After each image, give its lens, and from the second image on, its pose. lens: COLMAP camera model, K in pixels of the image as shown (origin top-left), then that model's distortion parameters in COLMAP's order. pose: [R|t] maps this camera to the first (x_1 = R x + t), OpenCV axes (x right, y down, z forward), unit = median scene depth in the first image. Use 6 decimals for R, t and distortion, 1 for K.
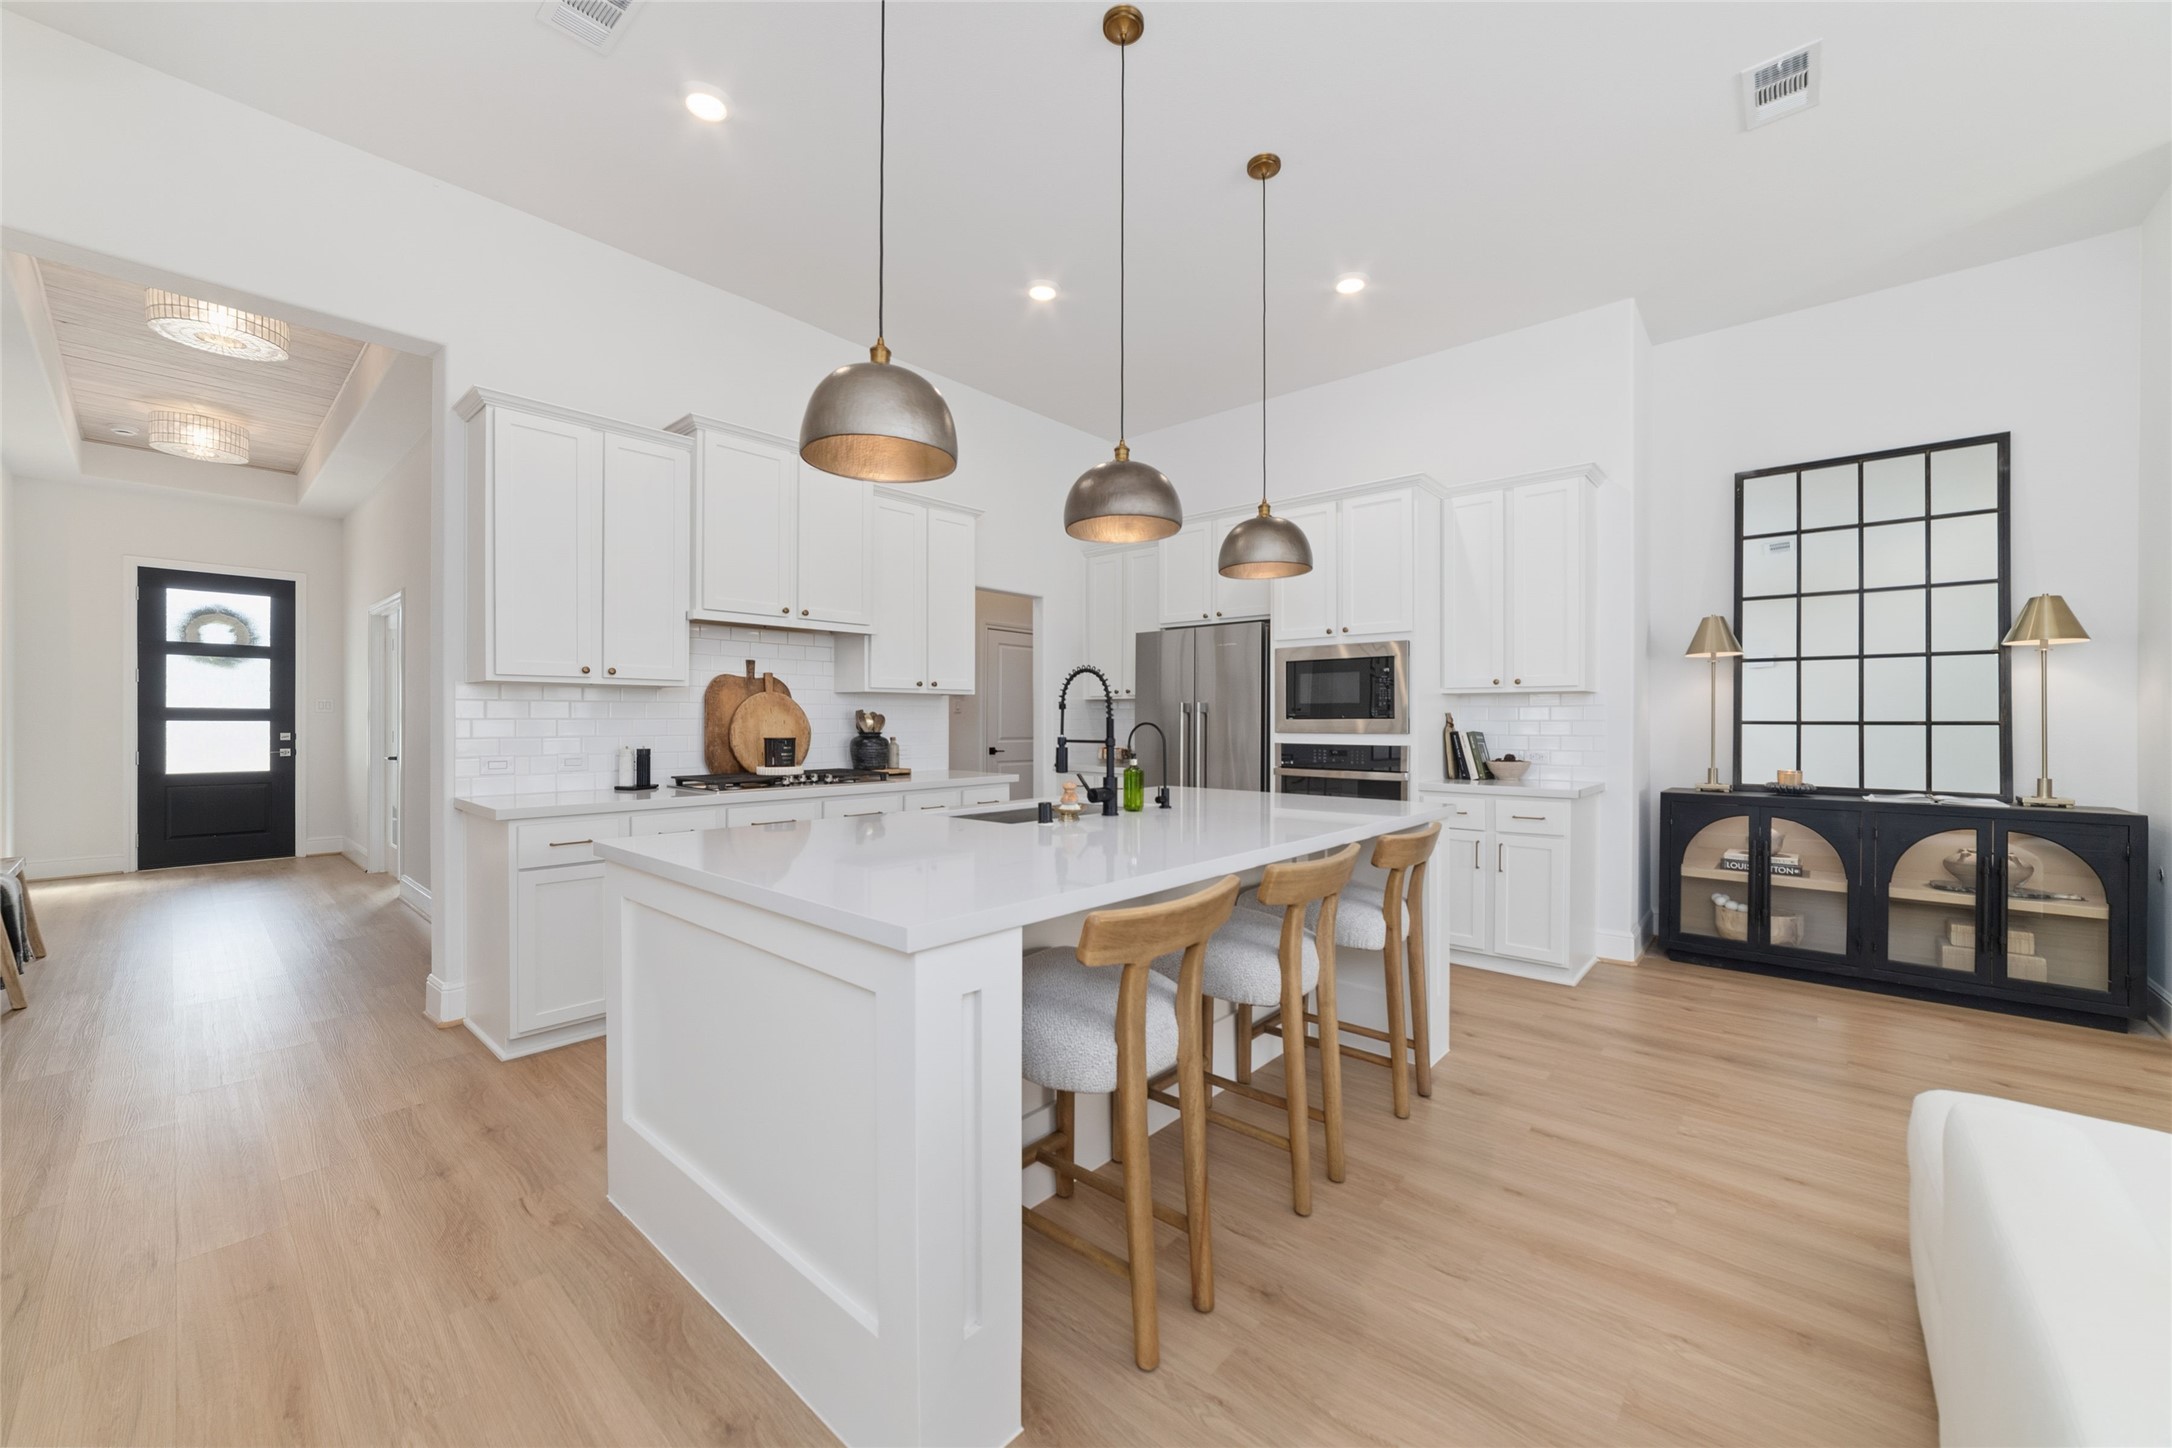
lens RADIAL K [[821.0, 0, 1099.6], [0, 821.0, 719.2], [0, 0, 1]] dist [-0.013615, 0.002328]
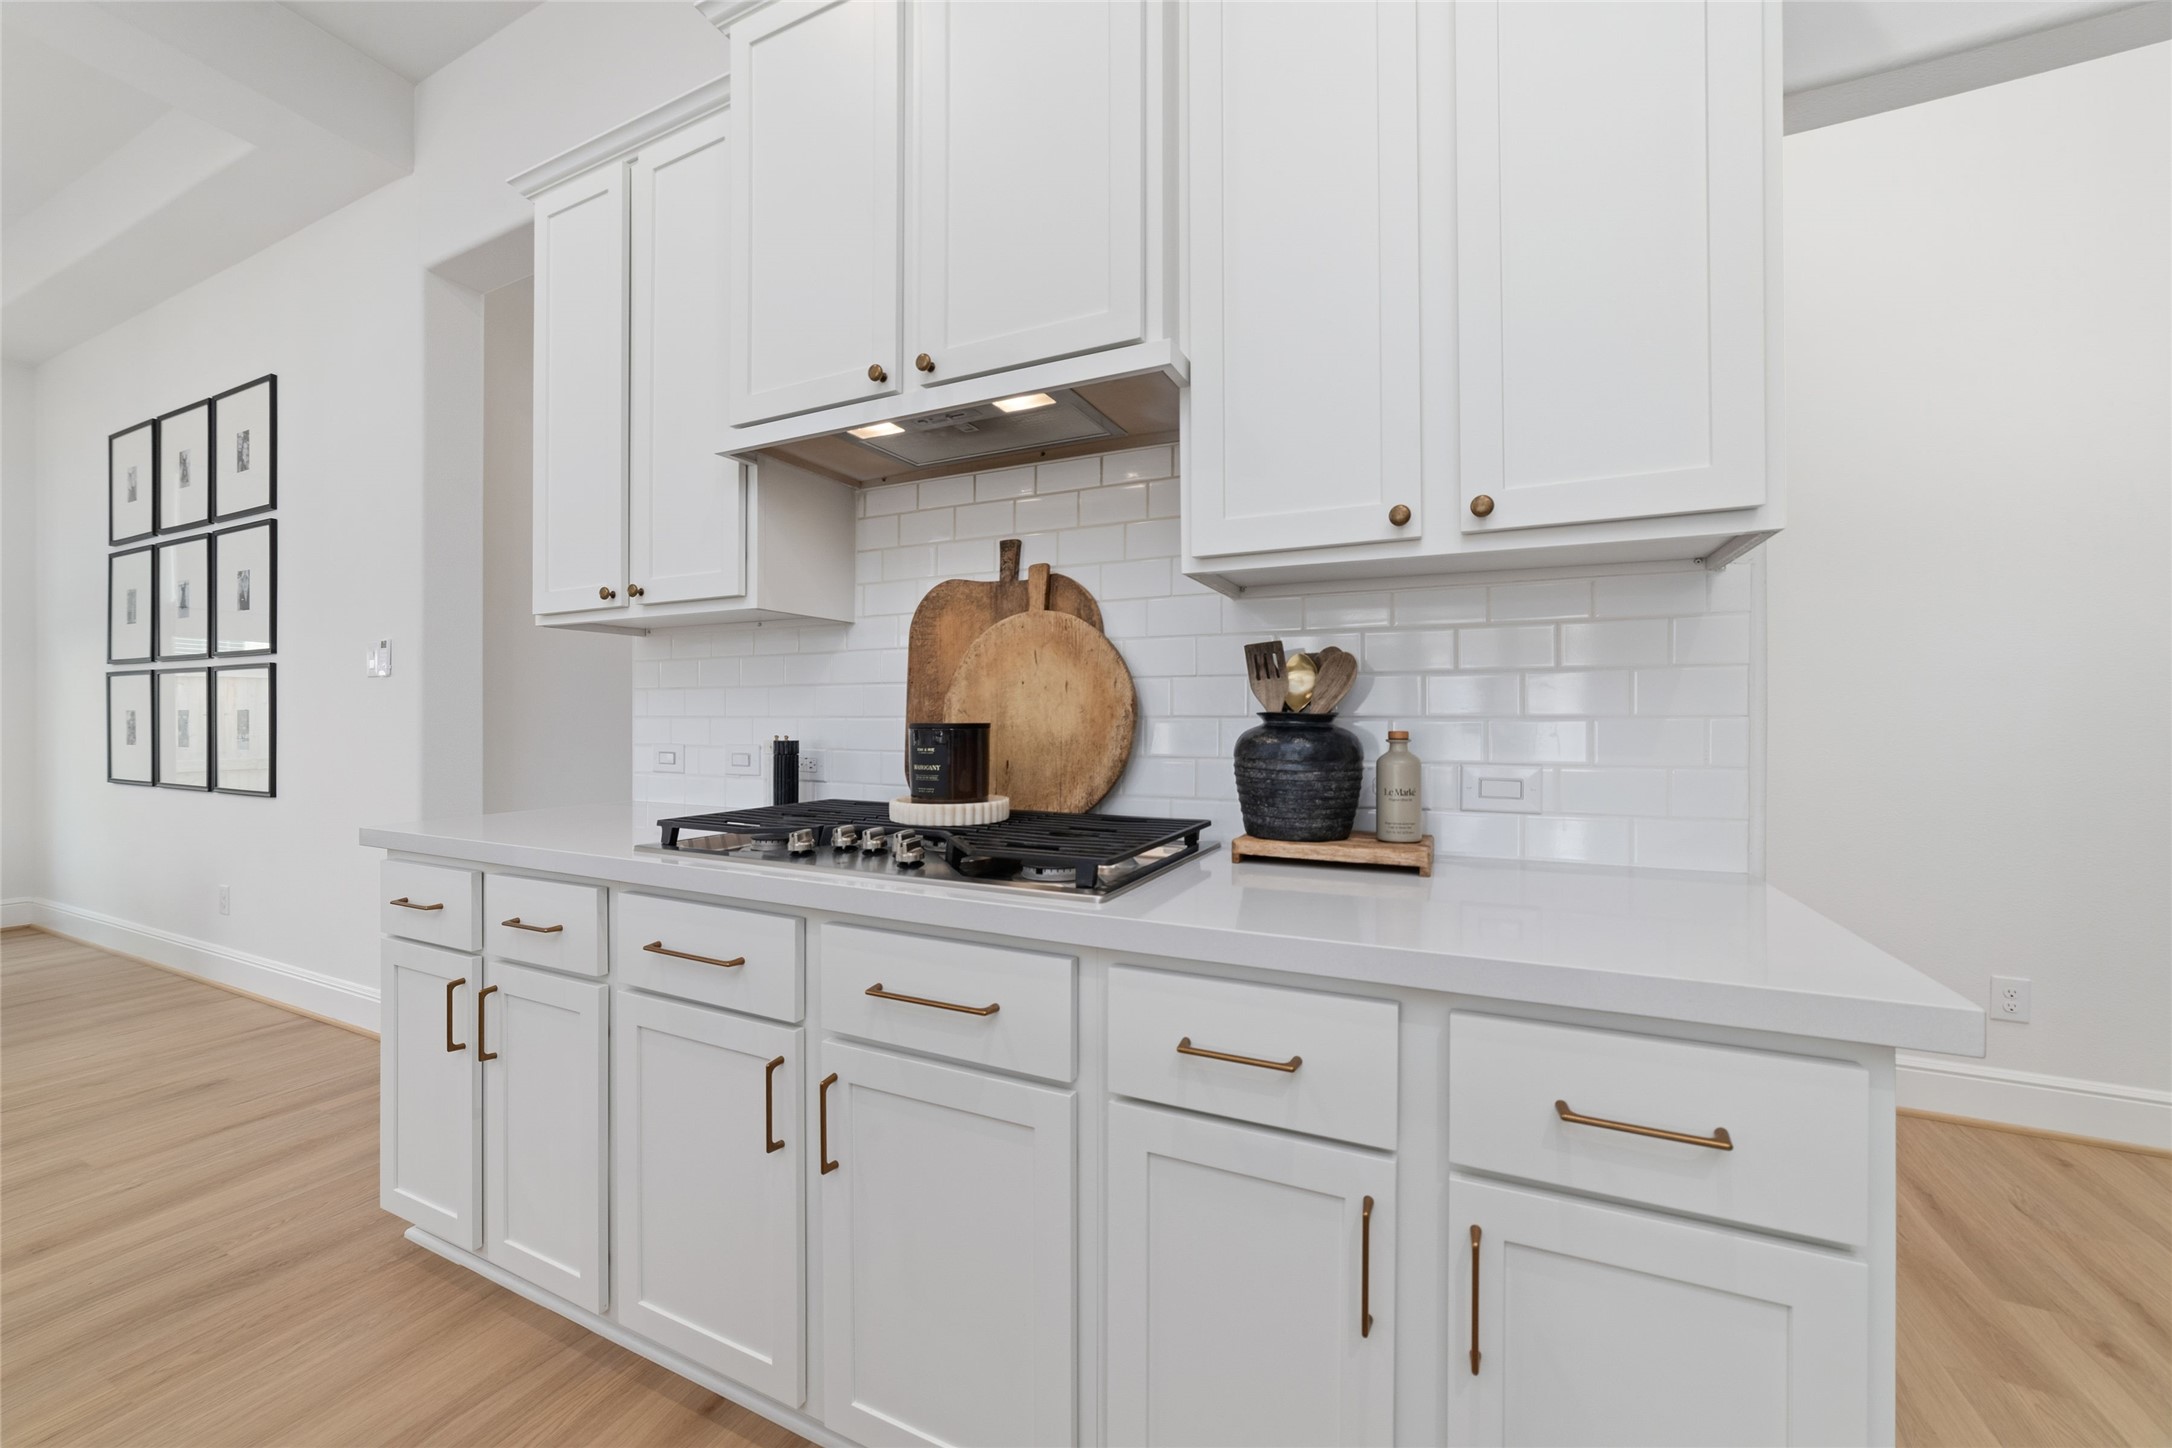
lens RADIAL K [[821.0, 0, 1091.2], [0, 821.0, 717.5], [0, 0, 1]] dist [-0.013615, 0.002328]
pose [[0.269902, 0.003478, -0.962881, -0.008864], [0.003148, 0.999985, 0.004495, 0.016903], [0.962883, -0.004244, 0.269887, 0.901725]]
